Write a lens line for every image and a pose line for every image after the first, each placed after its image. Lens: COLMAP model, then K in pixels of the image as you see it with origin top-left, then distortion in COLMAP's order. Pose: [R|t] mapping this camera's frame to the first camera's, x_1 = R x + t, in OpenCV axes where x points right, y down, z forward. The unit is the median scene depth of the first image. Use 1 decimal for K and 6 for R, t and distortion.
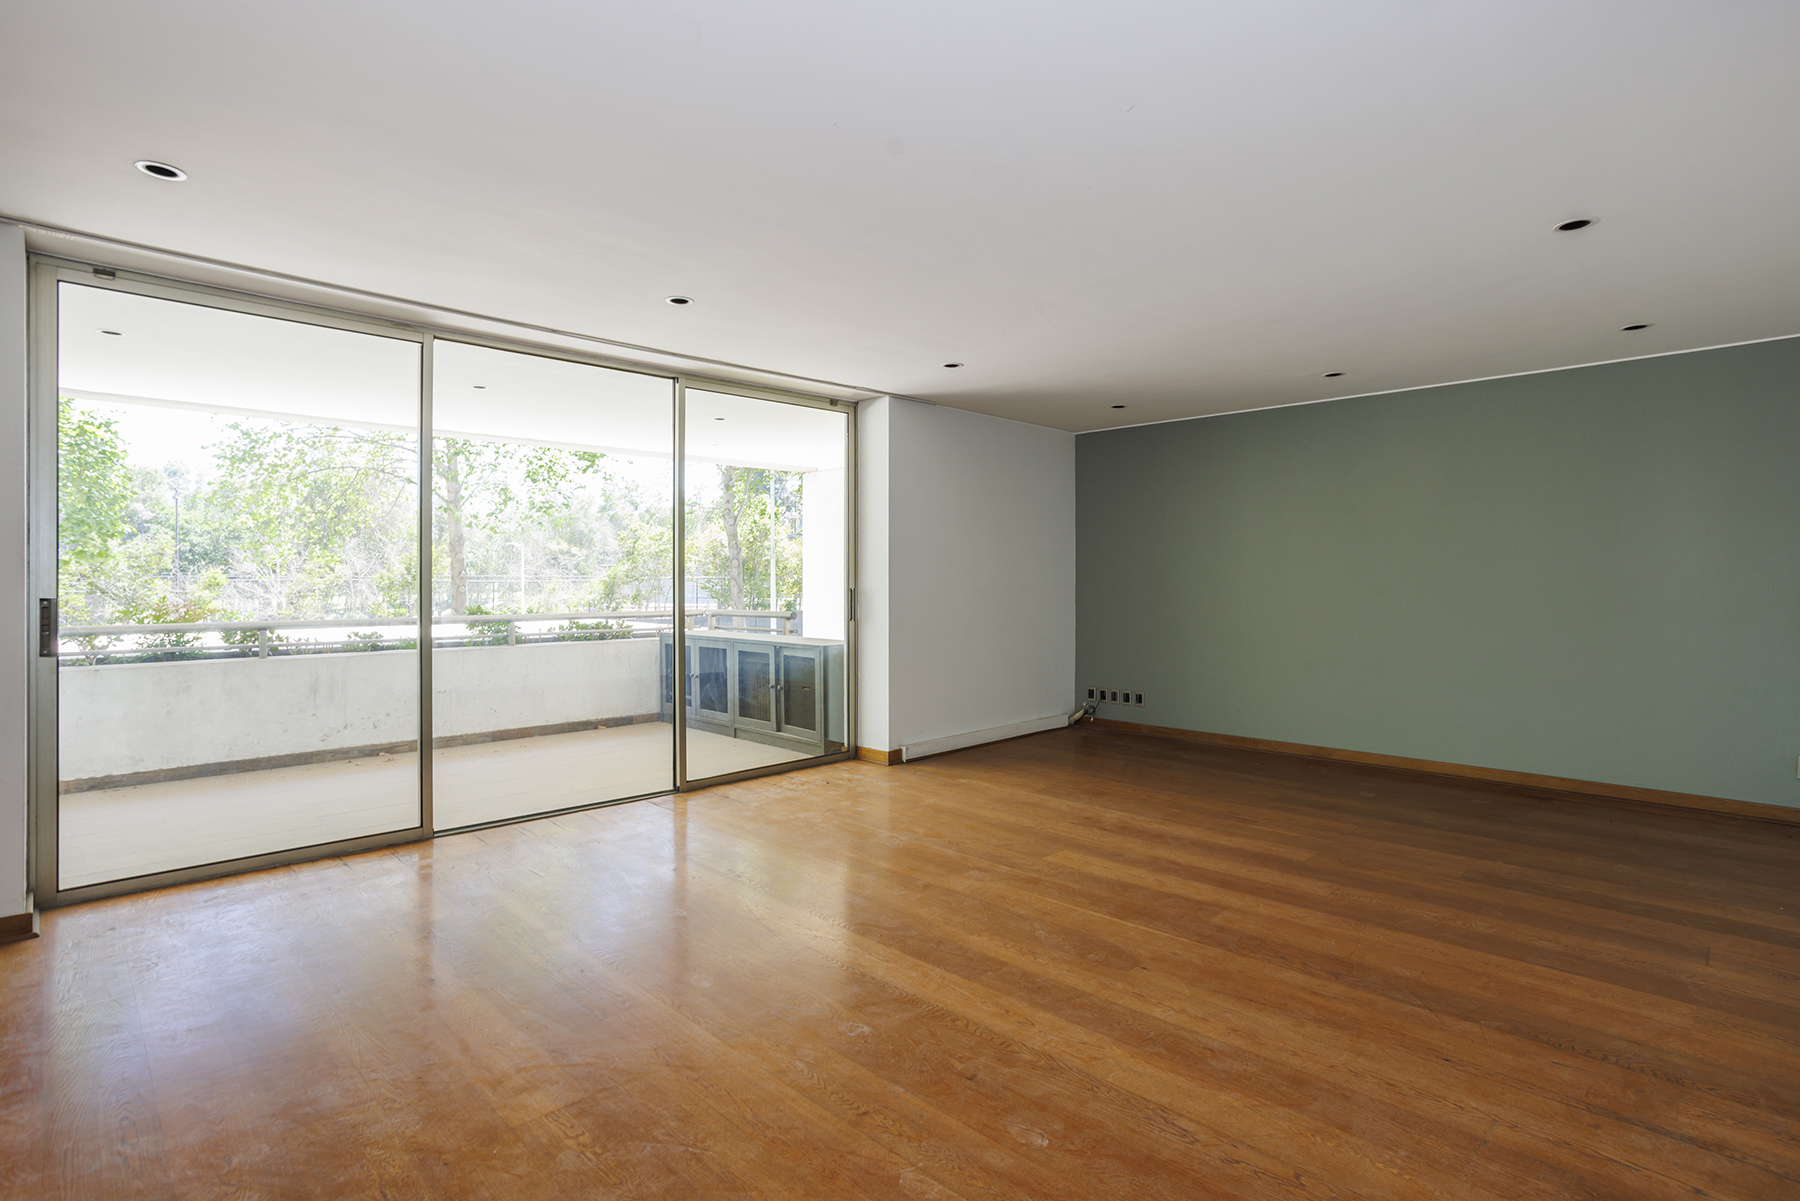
lens RADIAL K [[868.7, 0, 897.0], [0, 868.7, 596.9], [0, 0, 1]] dist [-0.011582, 0.005583]
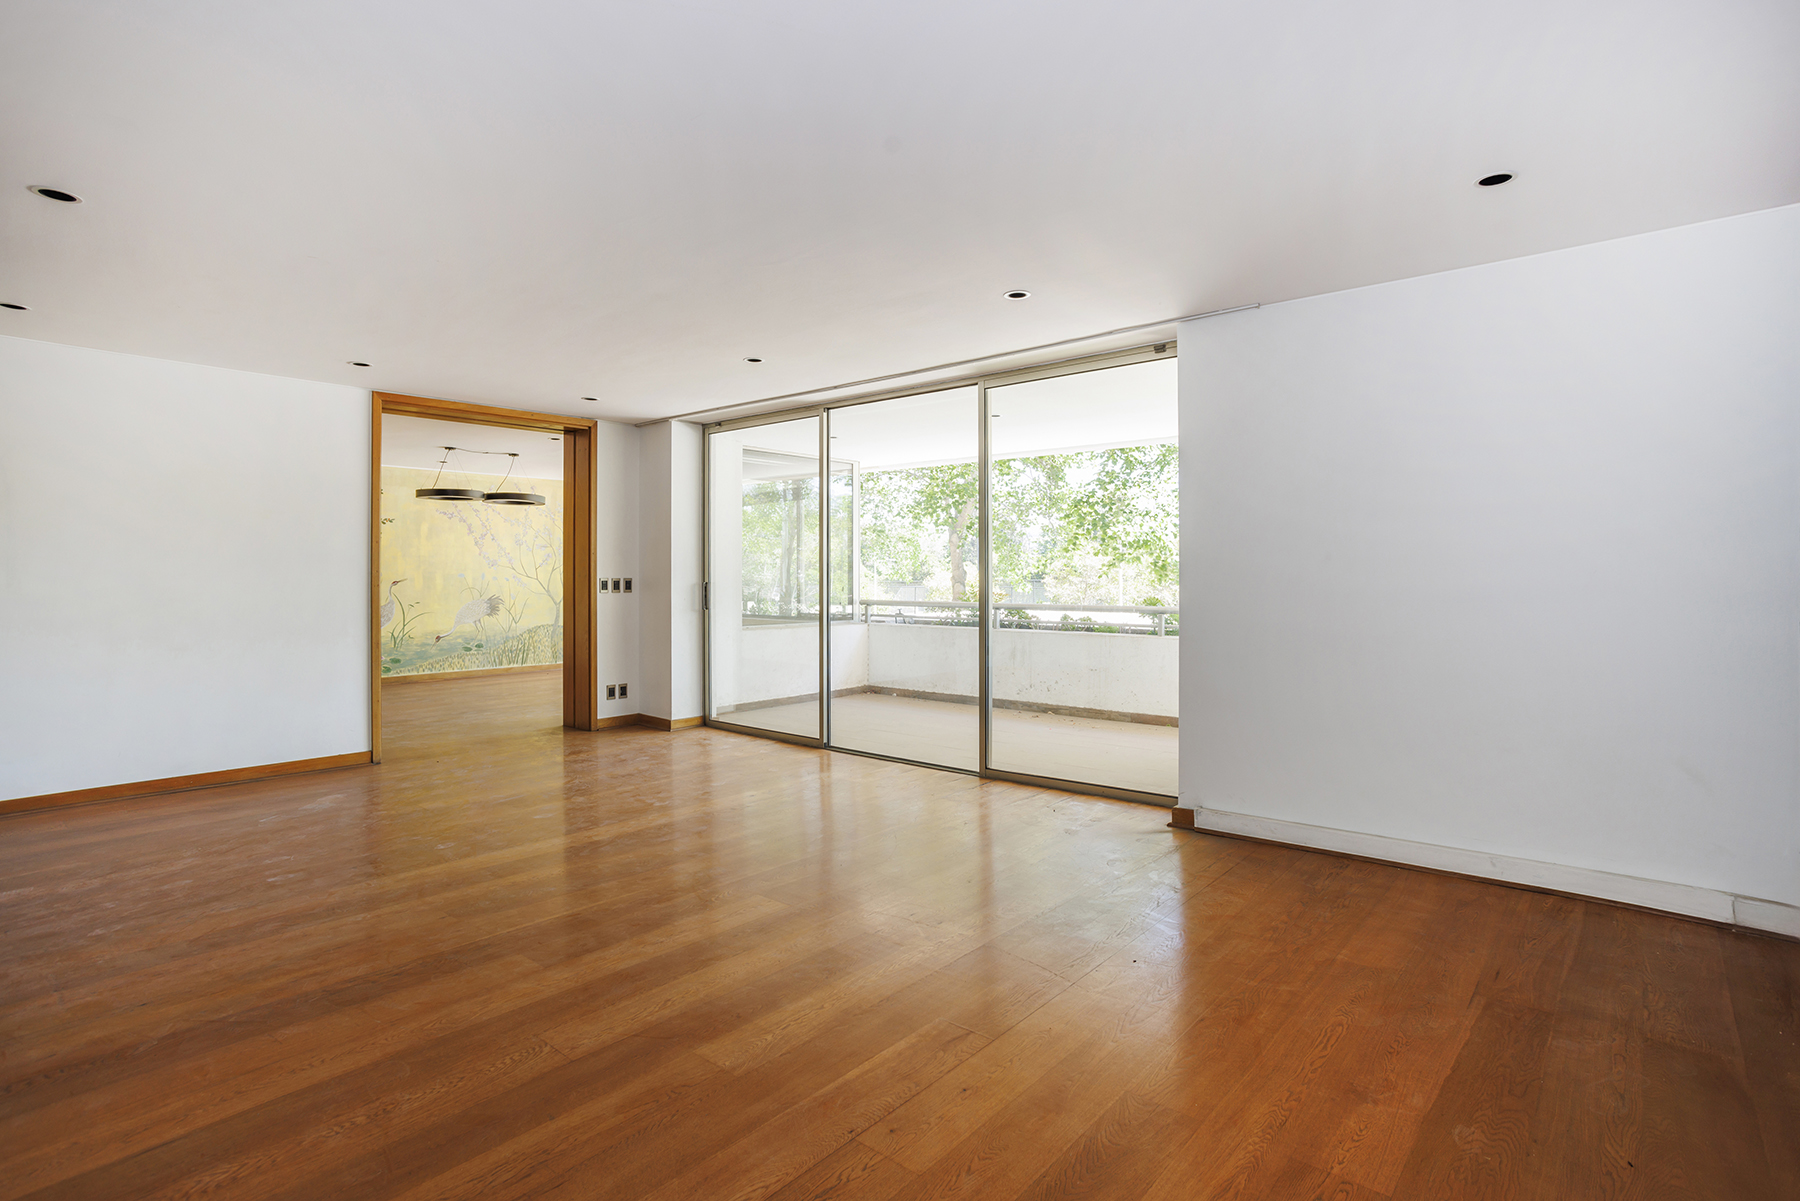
lens RADIAL K [[868.7, 0, 870.2], [0, 868.7, 567.3], [0, 0, 1]] dist [-0.011582, 0.005583]
pose [[0.082578, -0.011109, -0.996523, 1.265484], [-0.022642, 0.999659, -0.013020, -0.013241], [0.996327, 0.023639, 0.082299, 1.272508]]
